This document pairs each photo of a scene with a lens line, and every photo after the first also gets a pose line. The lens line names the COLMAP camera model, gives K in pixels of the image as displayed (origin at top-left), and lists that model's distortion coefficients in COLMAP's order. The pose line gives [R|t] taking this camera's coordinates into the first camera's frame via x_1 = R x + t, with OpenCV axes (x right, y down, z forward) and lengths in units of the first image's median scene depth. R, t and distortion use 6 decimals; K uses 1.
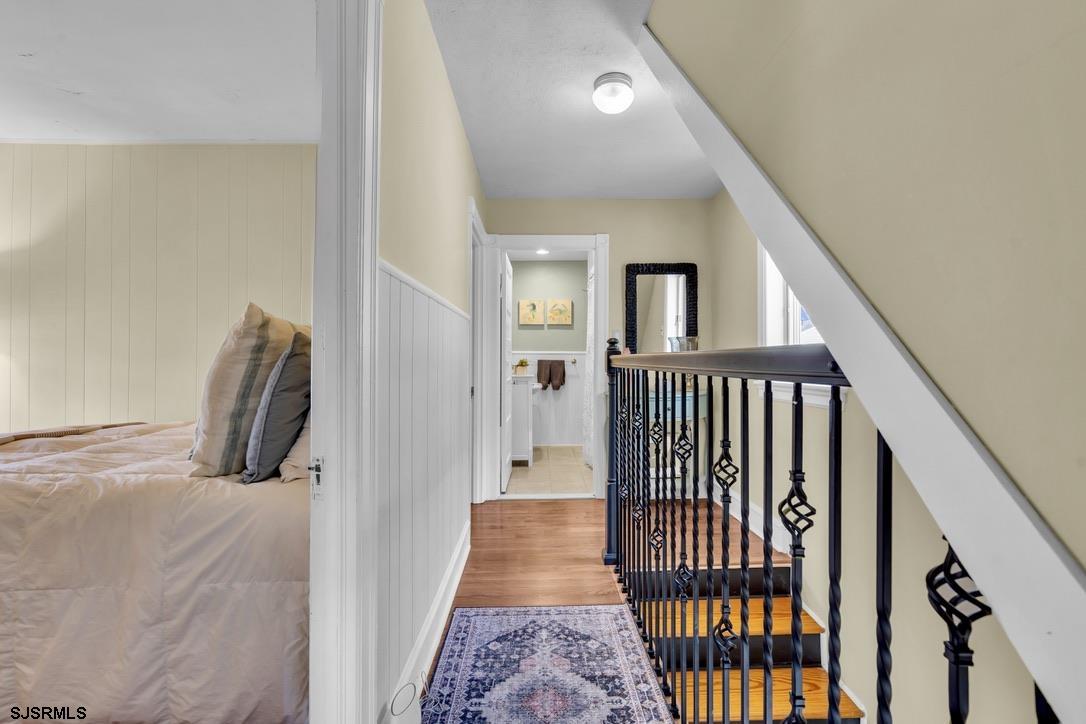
lens RADIAL K [[496.0, 0, 546.2], [0, 496.0, 363.6], [0, 0, 1]] dist [-0.002549, -0.000124]
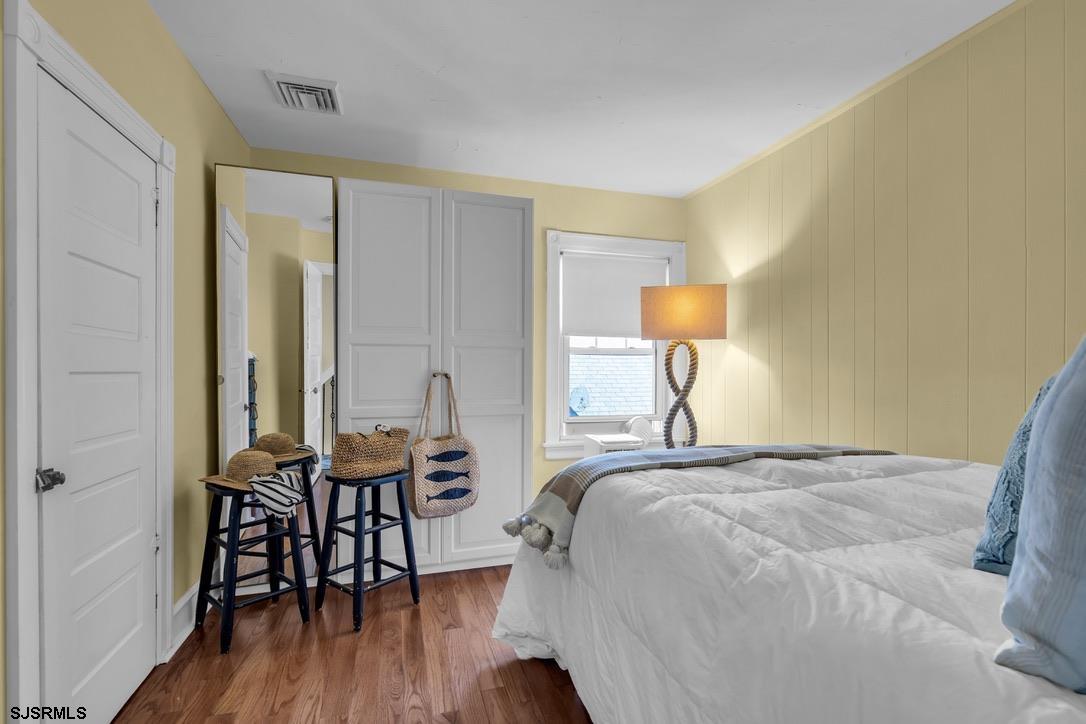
lens RADIAL K [[496.0, 0, 546.2], [0, 496.0, 363.6], [0, 0, 1]] dist [-0.002549, -0.000124]
pose [[0.272465, -0.011892, -0.962092, -0.349287], [-0.005660, 0.999887, -0.013962, -0.000826], [0.962149, 0.009249, 0.272367, 0.435223]]
